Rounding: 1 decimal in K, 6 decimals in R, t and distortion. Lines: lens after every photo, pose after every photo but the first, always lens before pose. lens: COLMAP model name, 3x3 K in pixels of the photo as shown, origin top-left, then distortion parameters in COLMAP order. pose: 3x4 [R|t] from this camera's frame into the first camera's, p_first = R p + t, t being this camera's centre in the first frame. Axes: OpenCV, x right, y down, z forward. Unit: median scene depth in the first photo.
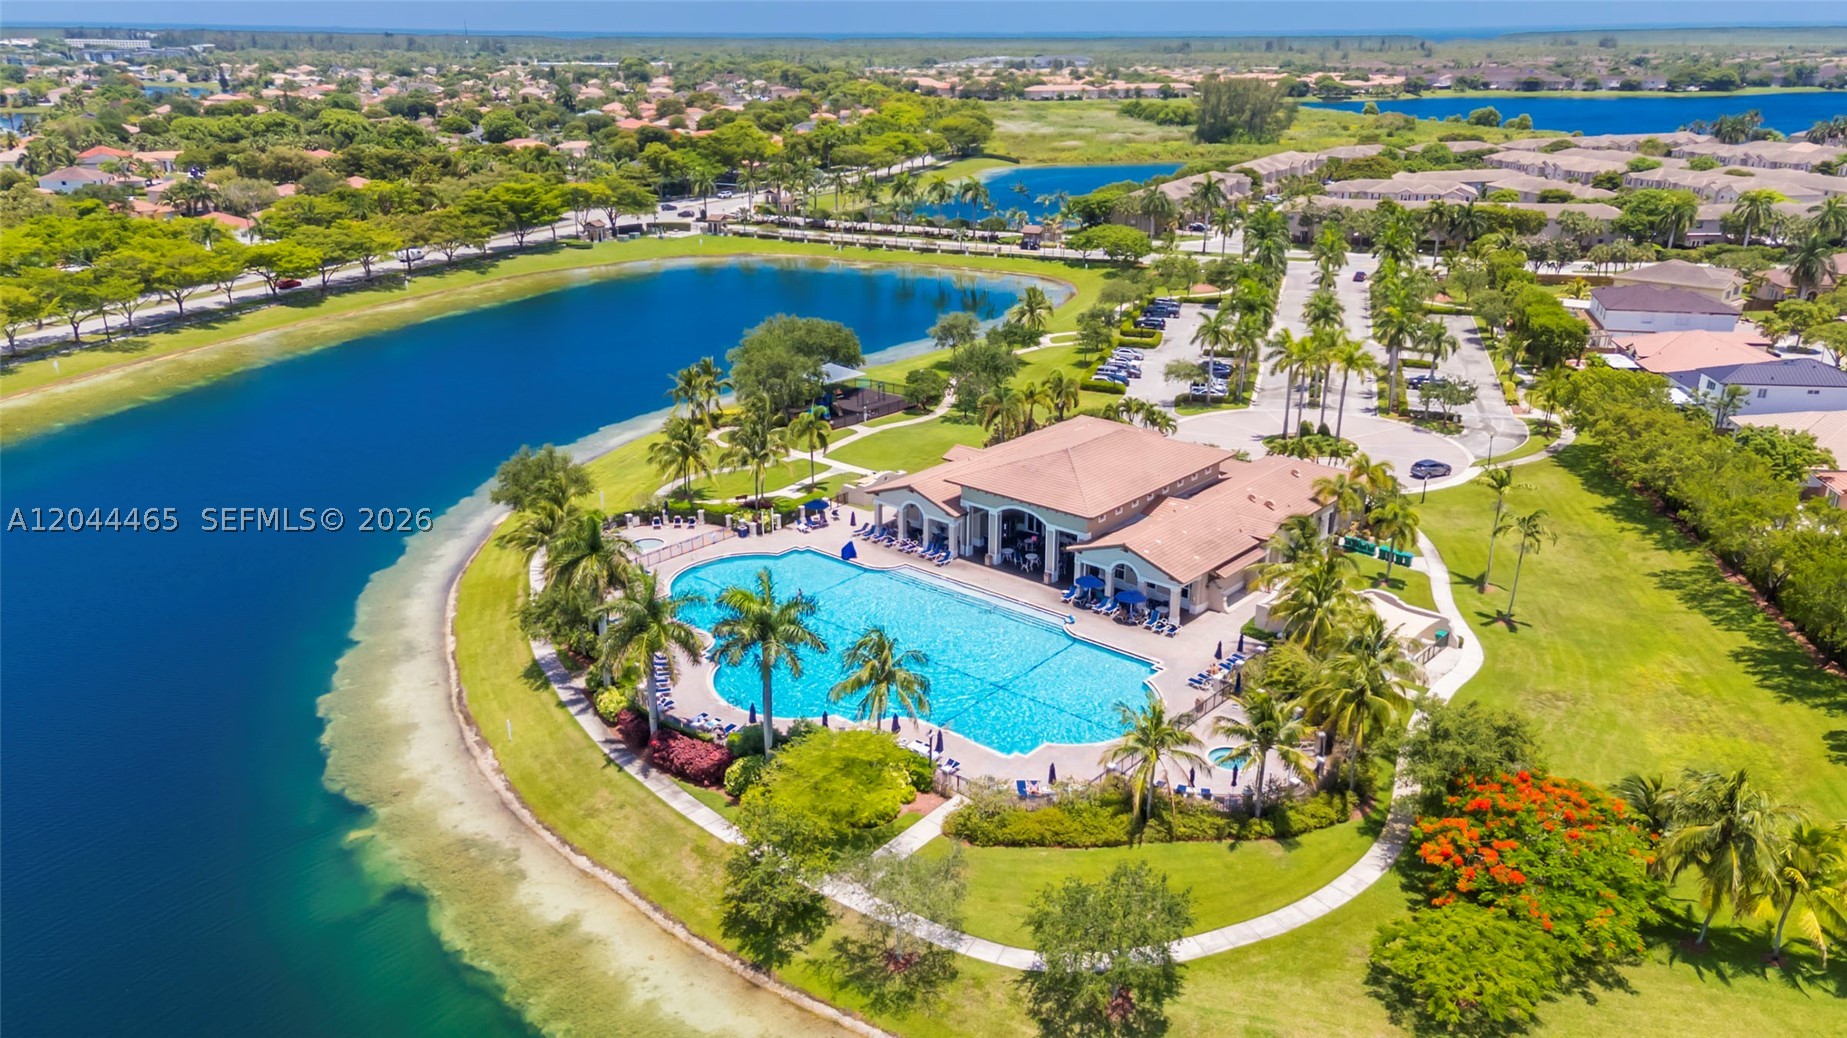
lens RADIAL K [[1365.5, 0, 923.5], [0, 1365.5, 519.0], [0, 0, 1]] dist [0.062712, 0.003521]
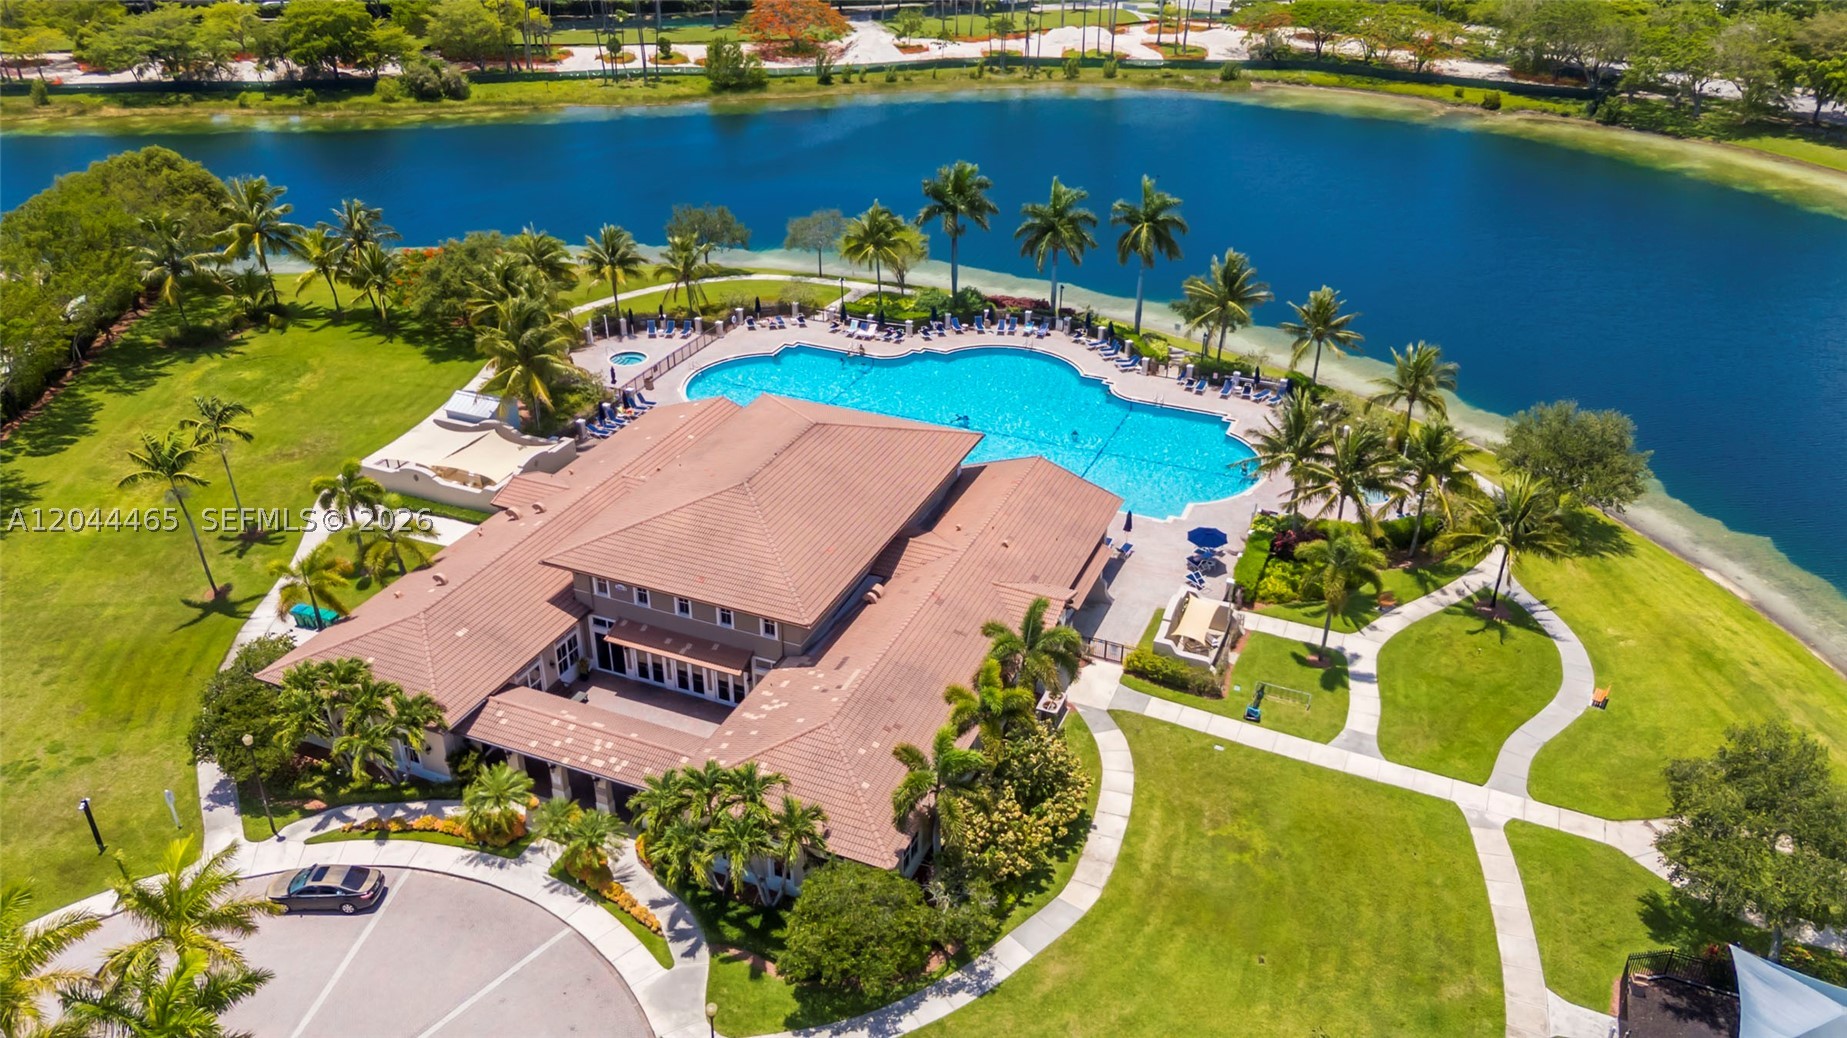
lens RADIAL K [[1358.7, 0, 923.5], [0, 1358.7, 519.0], [0, 0, 1]] dist [0.073507, 0.008435]
pose [[-0.952884, 0.141316, -0.268405, 0.236189], [-0.107753, 0.669446, 0.735004, -0.511097], [0.283551, 0.729295, -0.622677, 1.447925]]
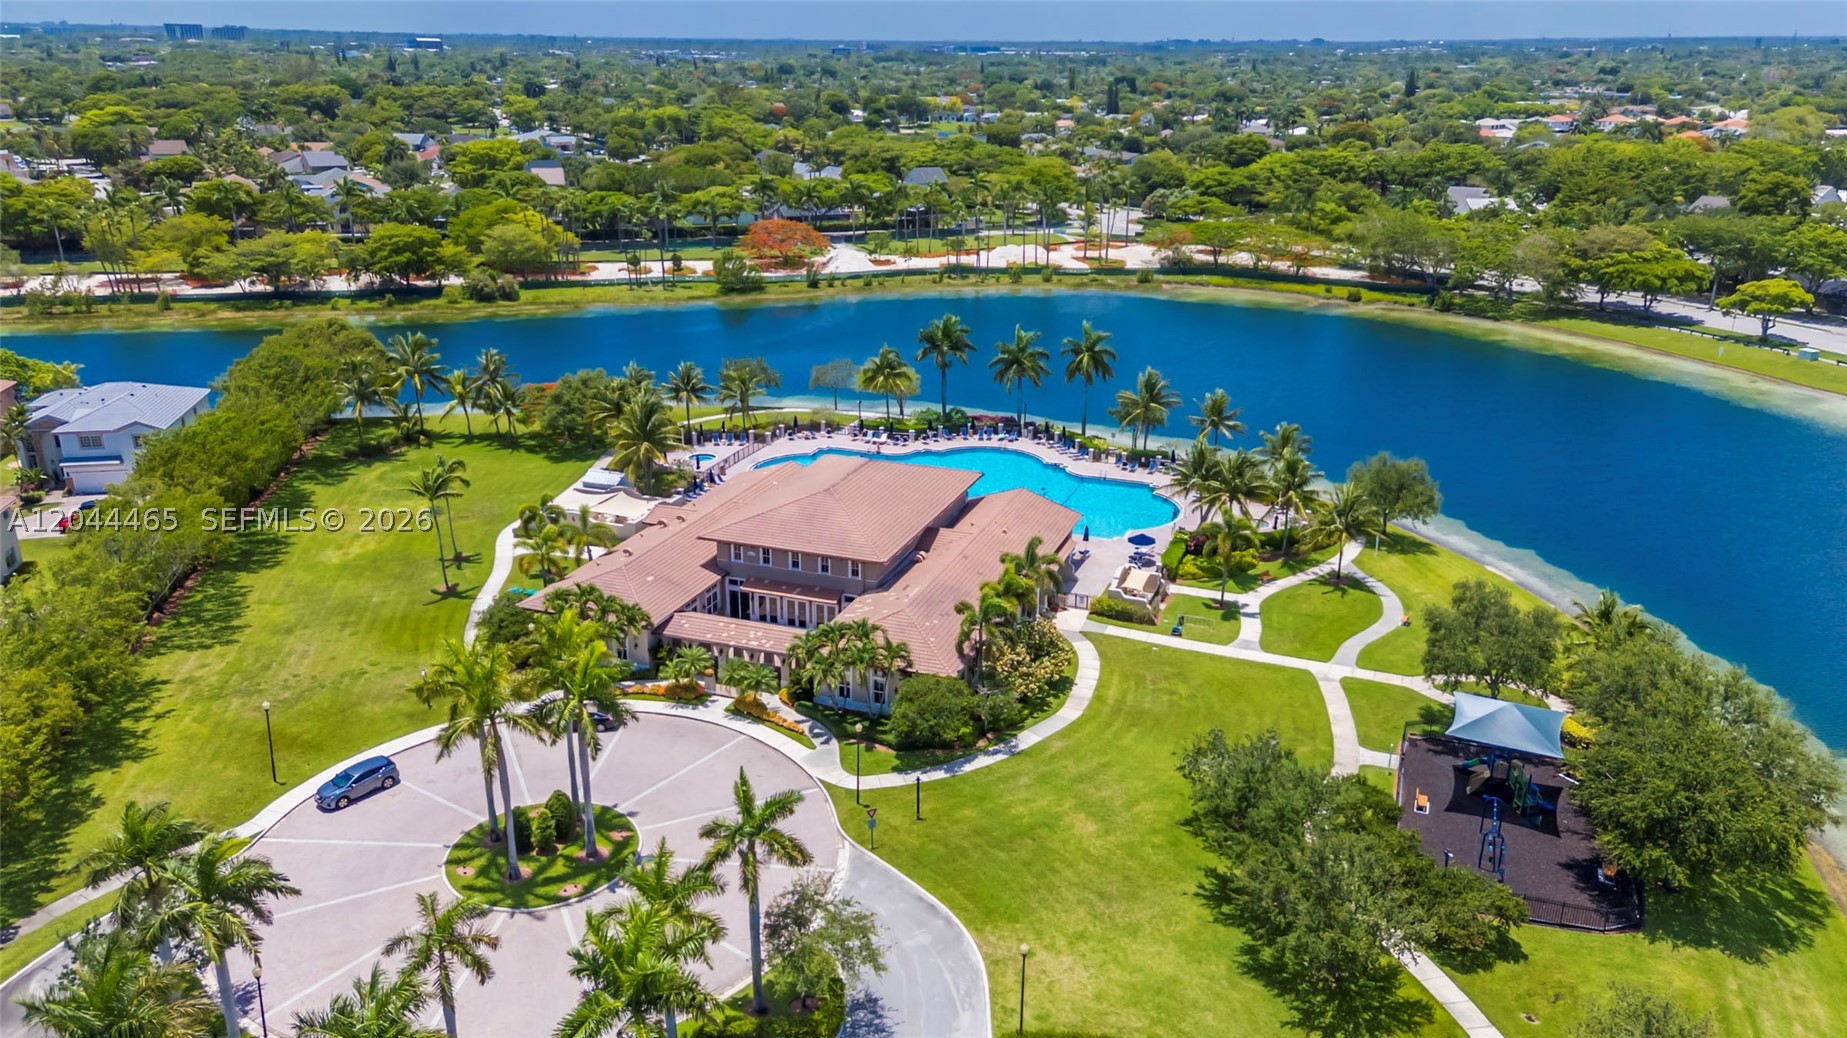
lens RADIAL K [[1347.8, 0, 923.5], [0, 1347.8, 519.0], [0, 0, 1]] dist [0.088332, 0.001453]
pose [[-0.937523, 0.111461, -0.329586, 0.385175], [-0.121401, 0.782957, 0.610115, -0.603706], [0.326056, 0.612009, -0.720509, 1.711095]]
